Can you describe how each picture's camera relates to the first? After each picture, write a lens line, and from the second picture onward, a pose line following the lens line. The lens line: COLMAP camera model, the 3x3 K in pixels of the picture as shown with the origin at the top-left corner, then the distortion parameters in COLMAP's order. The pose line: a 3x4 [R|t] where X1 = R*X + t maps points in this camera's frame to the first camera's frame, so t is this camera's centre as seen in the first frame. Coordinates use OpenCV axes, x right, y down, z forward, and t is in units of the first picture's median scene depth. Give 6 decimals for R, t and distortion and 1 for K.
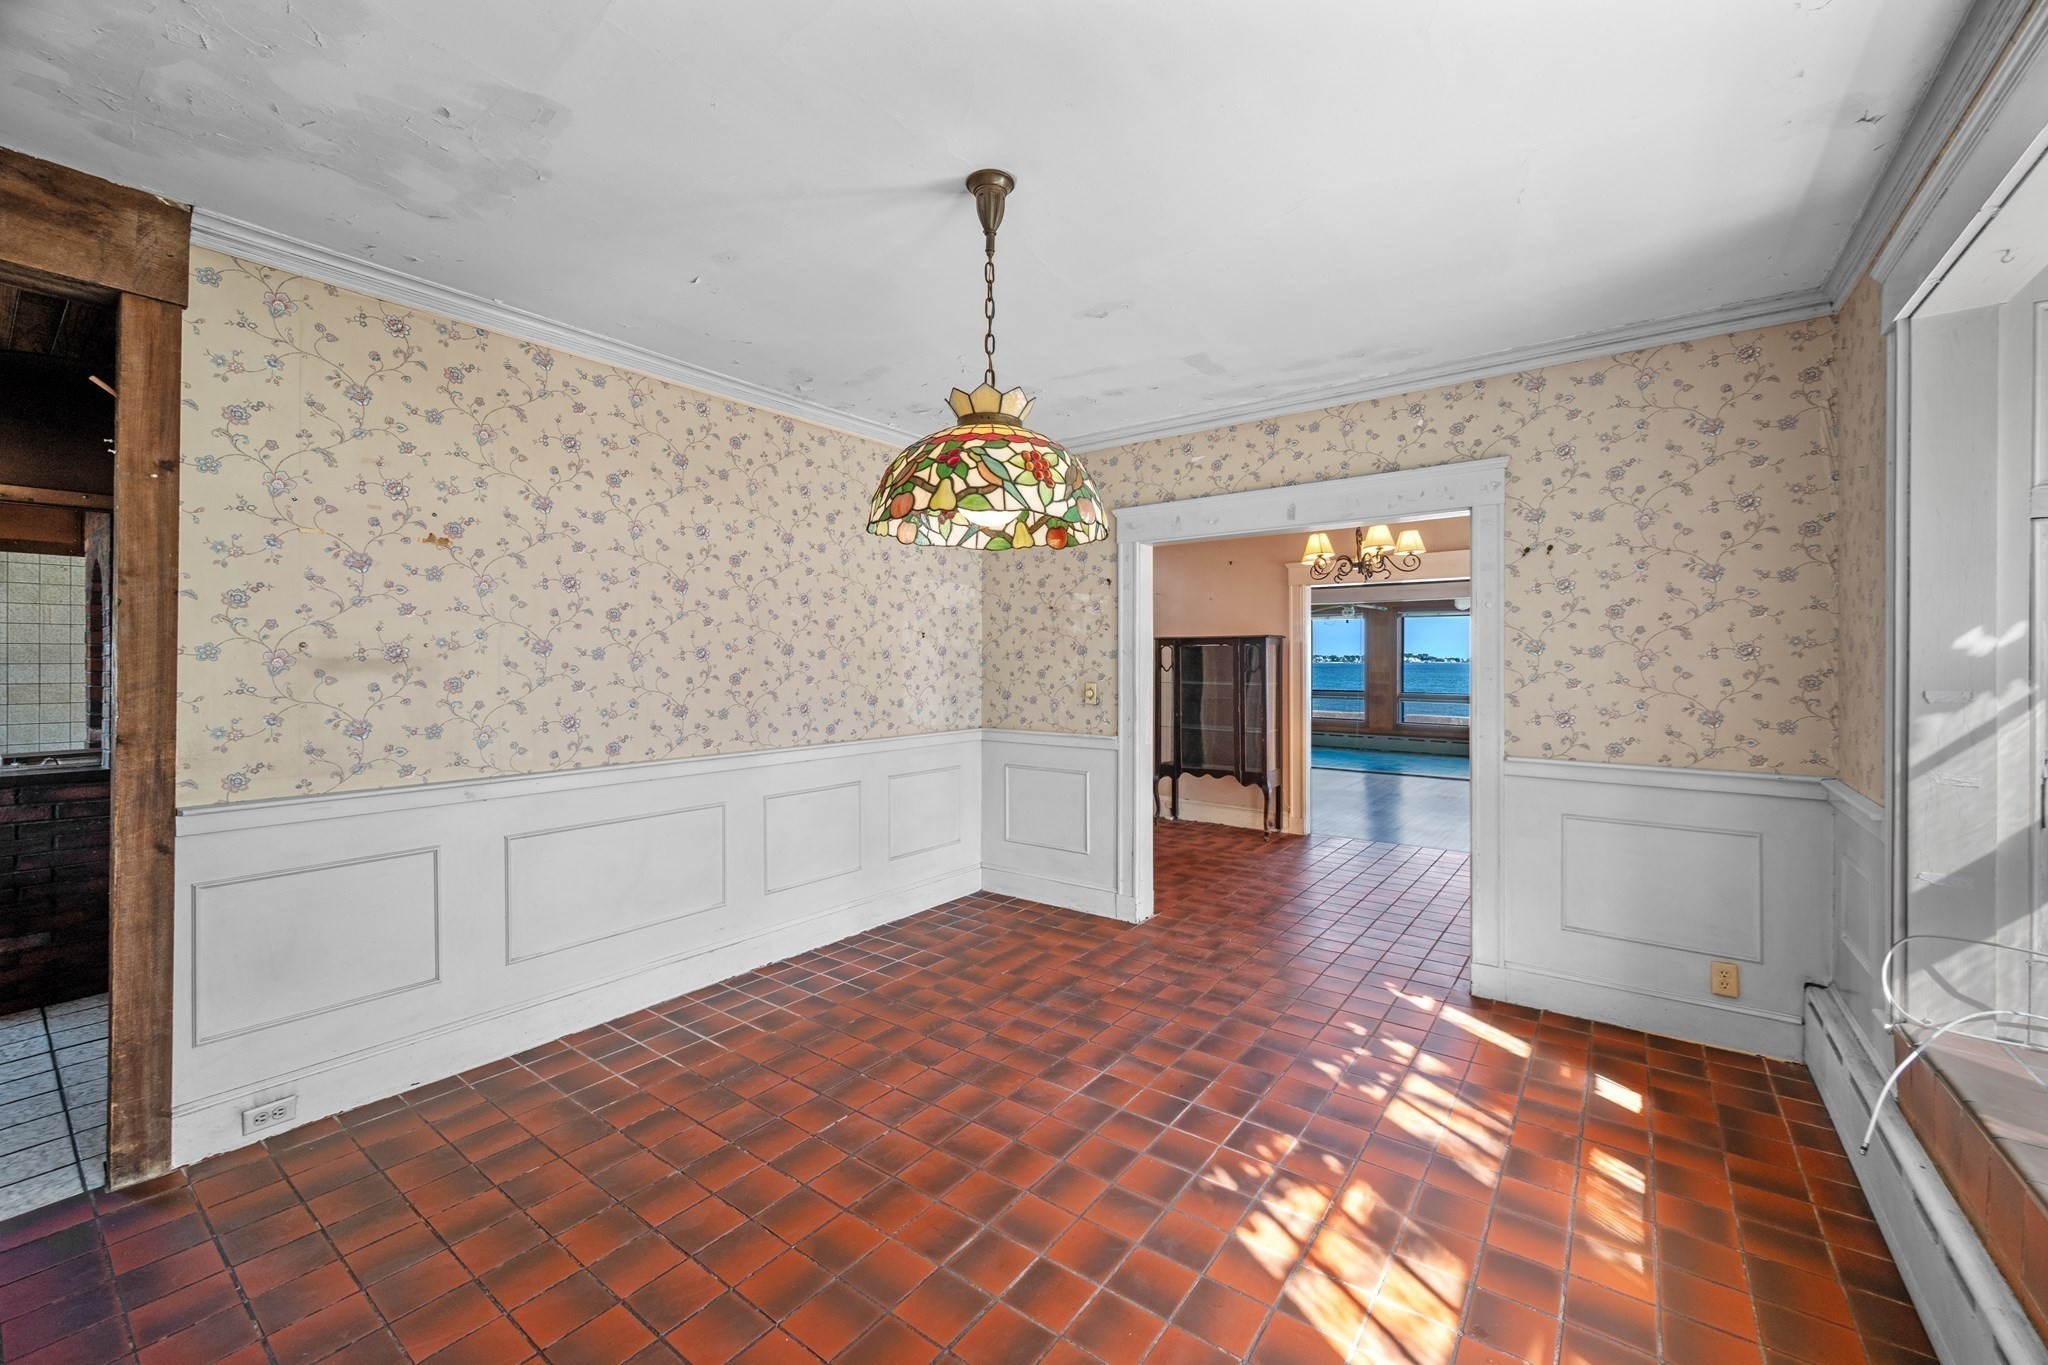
lens RADIAL K [[811.2, 0, 1024.5], [0, 811.2, 660.6], [0, 0, 1]] dist [0.003123, 0.000186]
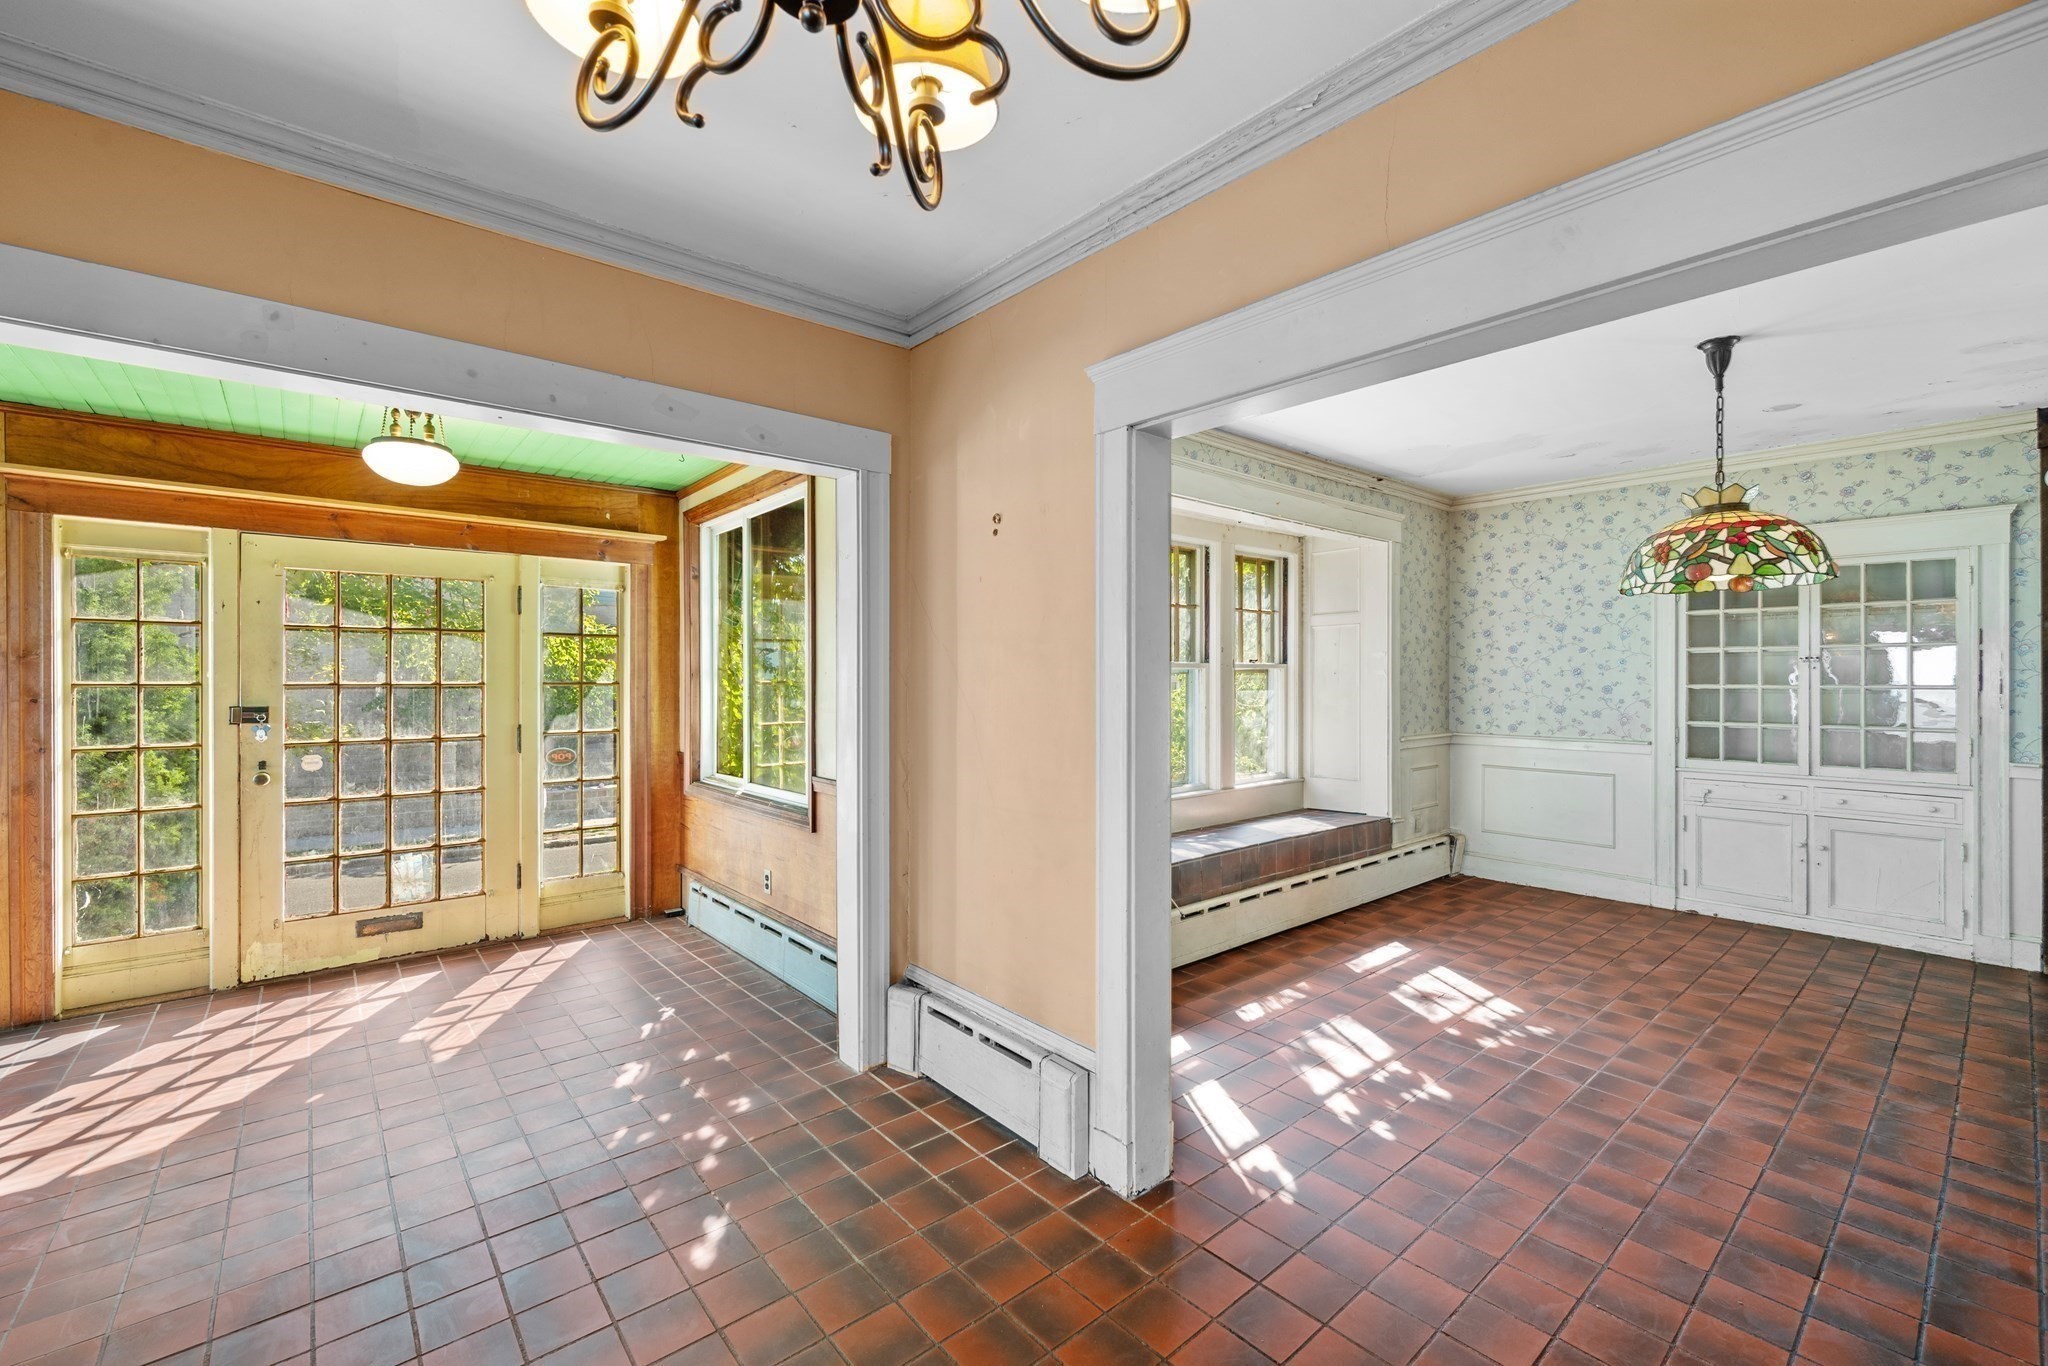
lens RADIAL K [[849.1, 0, 1023.7], [0, 849.1, 676.8], [0, 0, 1]] dist [0.000321, 0.000376]
pose [[-0.975470, -0.001955, 0.220123, 0.550370], [-0.003063, 0.999984, -0.004690, 0.010076], [-0.220111, -0.005249, -0.975461, 1.821606]]
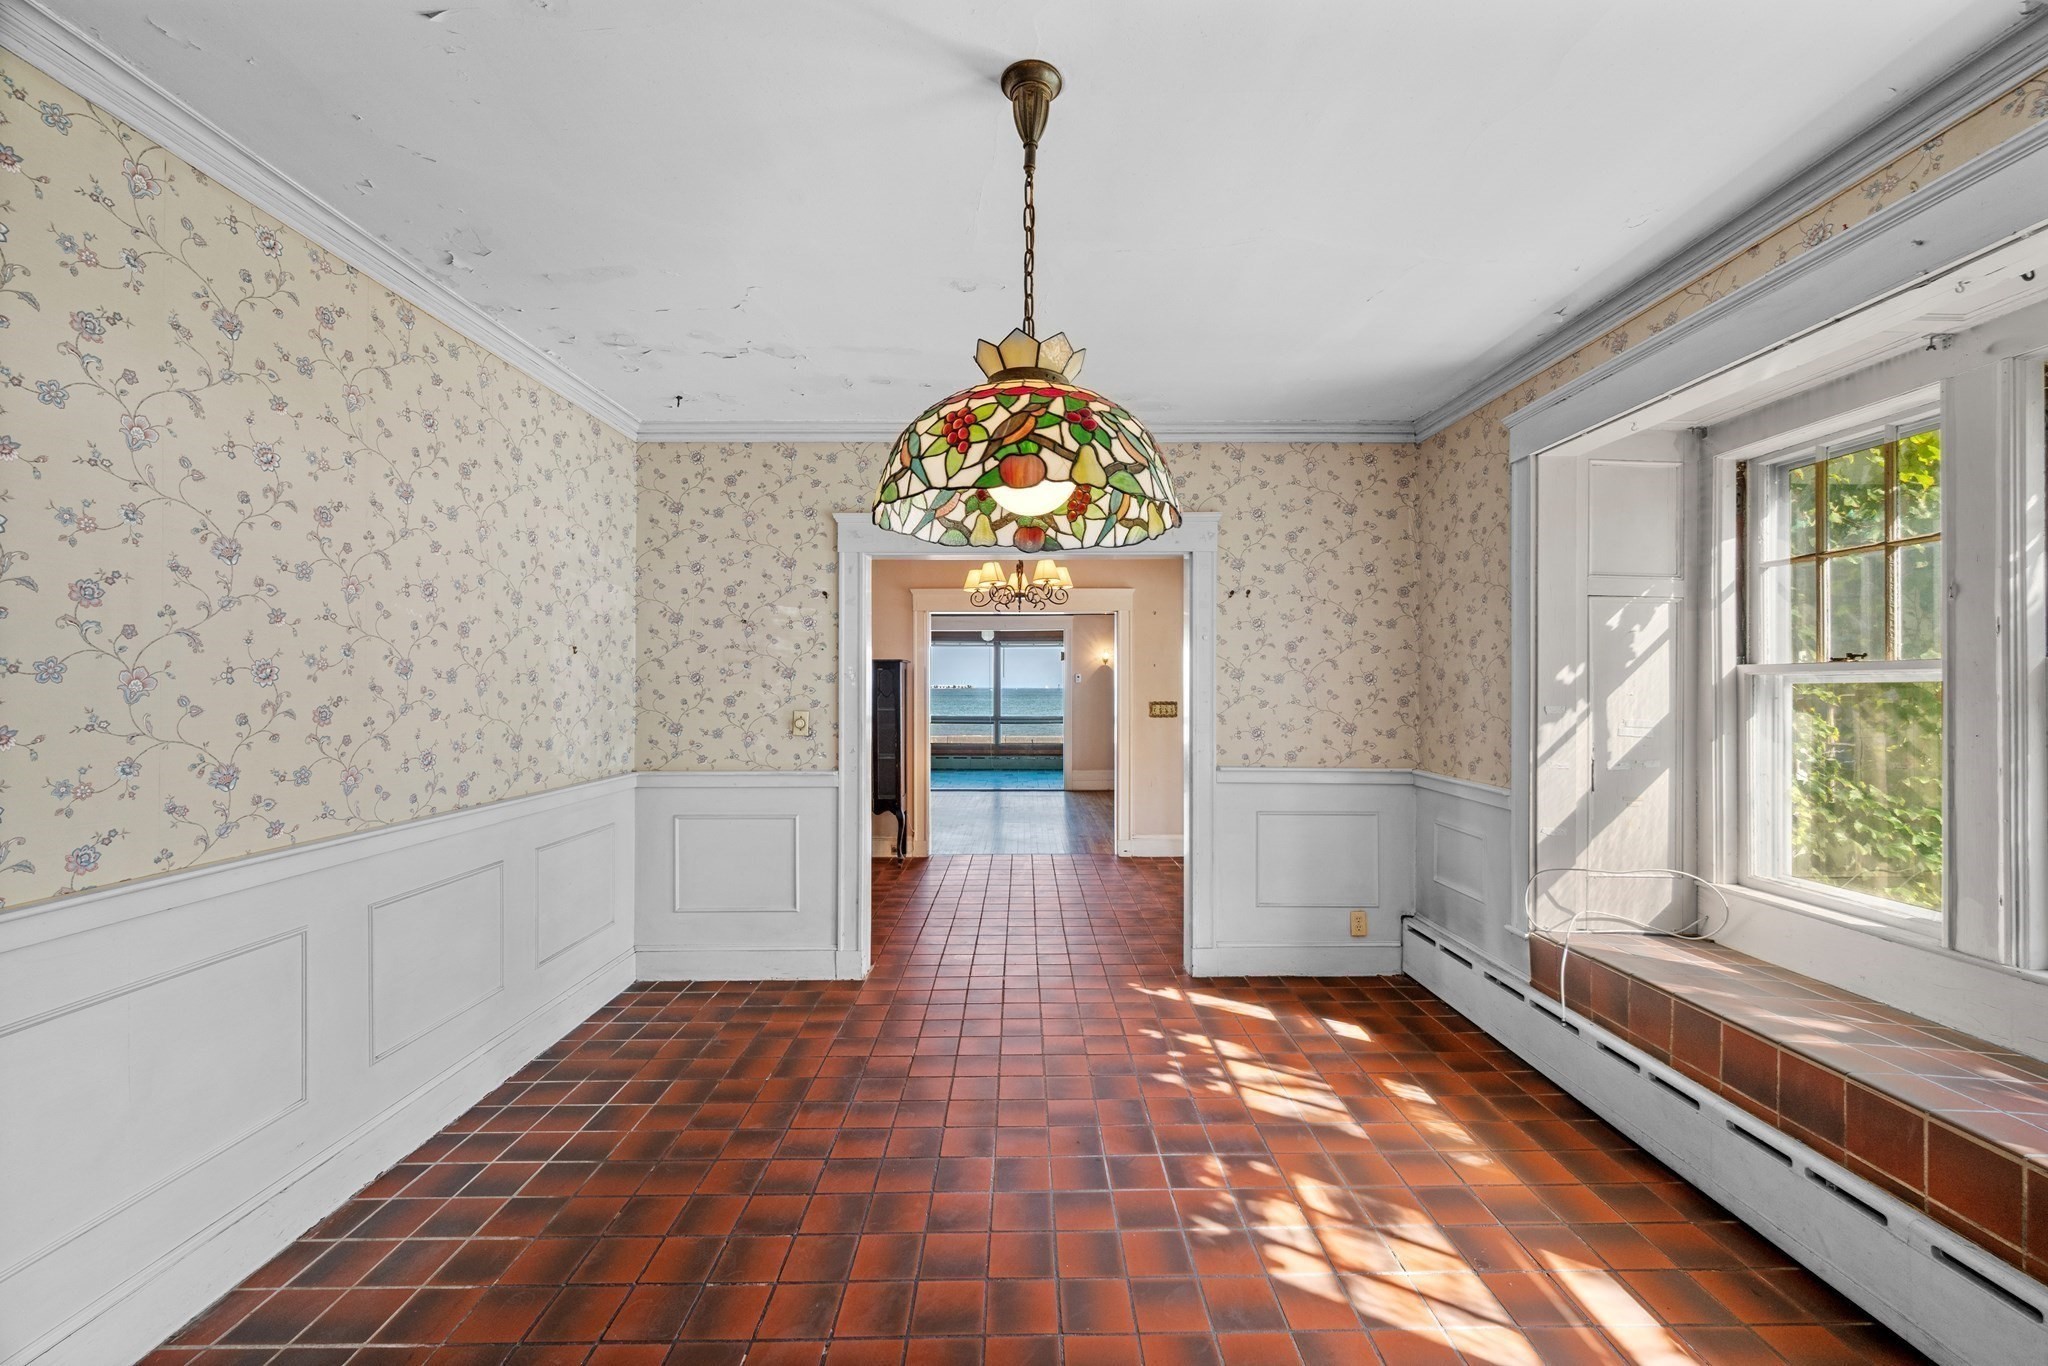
lens RADIAL K [[802.1, 0, 1024.0], [0, 802.1, 683.0], [0, 0, 1]] dist [0.001403, -0.000636]
pose [[0.797878, 0.002818, 0.602813, -0.344138], [-0.001050, 0.999994, -0.003285, 0.000336], [-0.602818, 0.001988, 0.797876, 0.255226]]
